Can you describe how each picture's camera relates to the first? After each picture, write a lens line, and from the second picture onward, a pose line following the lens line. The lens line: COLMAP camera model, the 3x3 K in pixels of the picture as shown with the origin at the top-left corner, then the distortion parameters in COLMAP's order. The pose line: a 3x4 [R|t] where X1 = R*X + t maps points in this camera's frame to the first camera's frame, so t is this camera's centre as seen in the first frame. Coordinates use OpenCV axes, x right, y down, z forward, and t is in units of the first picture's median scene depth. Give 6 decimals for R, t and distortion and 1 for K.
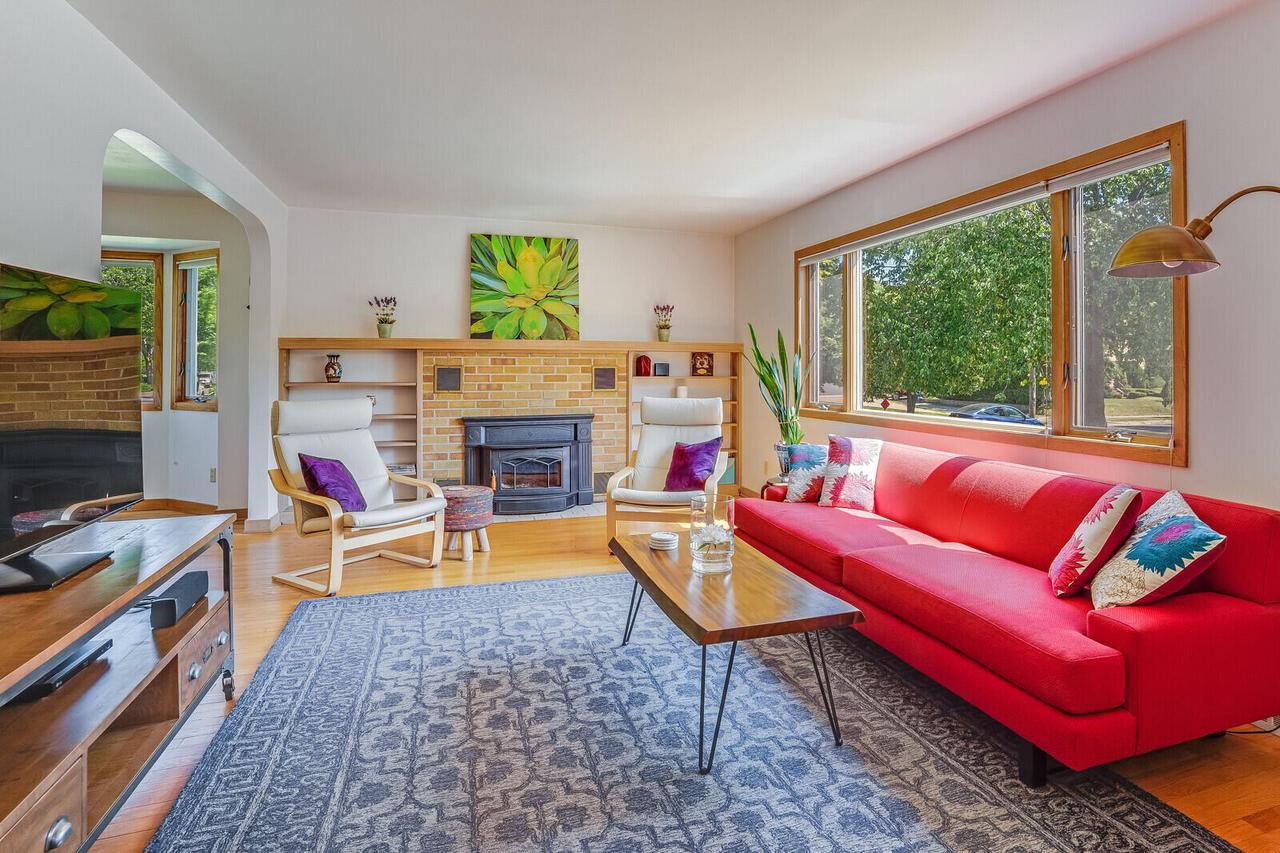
lens RADIAL K [[702.1, 0, 688.0], [0, 702.1, 351.4], [0, 0, 1]] dist [0.003171, -0.001414]
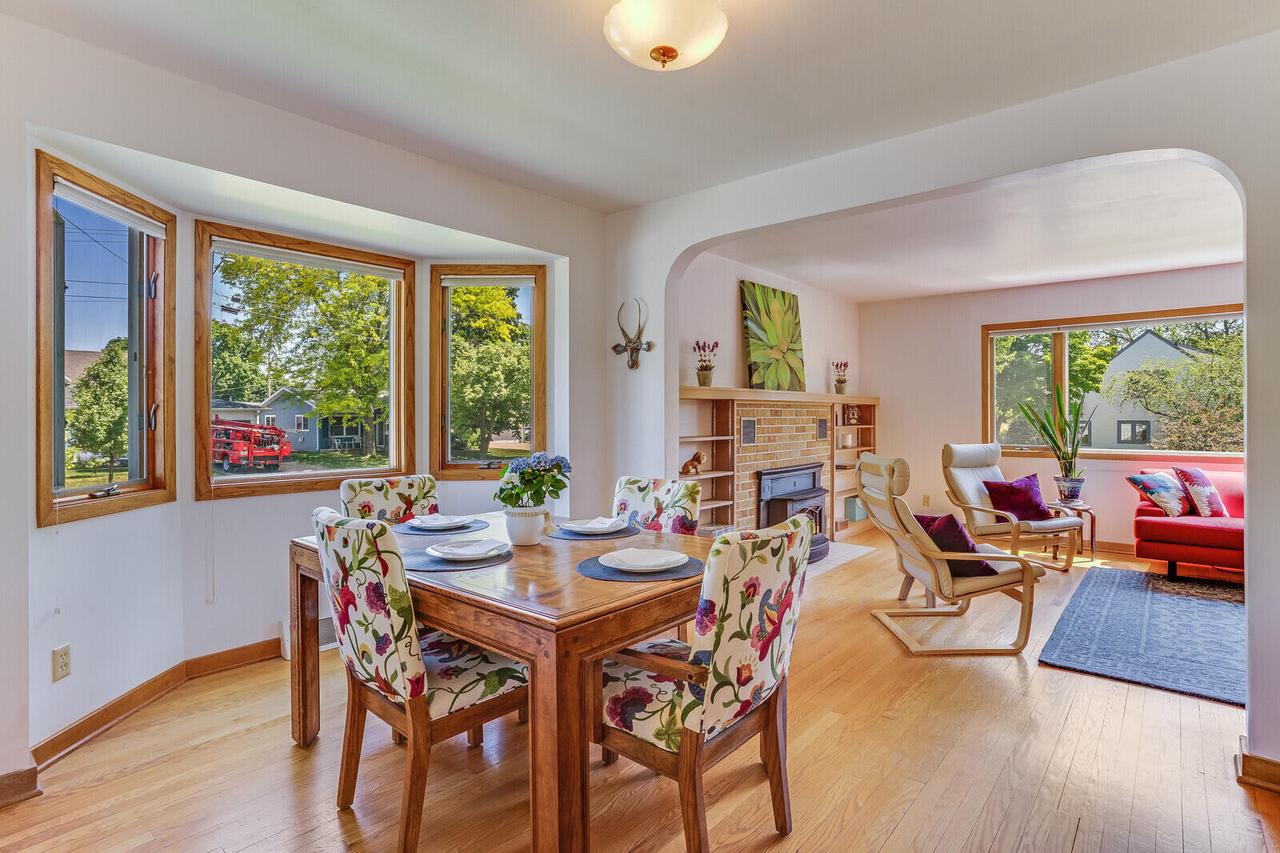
lens RADIAL K [[630.7, 0, 671.5], [0, 630.7, 420.9], [0, 0, 1]] dist [-0.015043, 0.004699]
pose [[0.848715, -0.007900, 0.528792, -0.866408], [-0.007464, 0.999610, 0.026913, 0.002491], [-0.528799, -0.026788, 0.848325, 0.323804]]
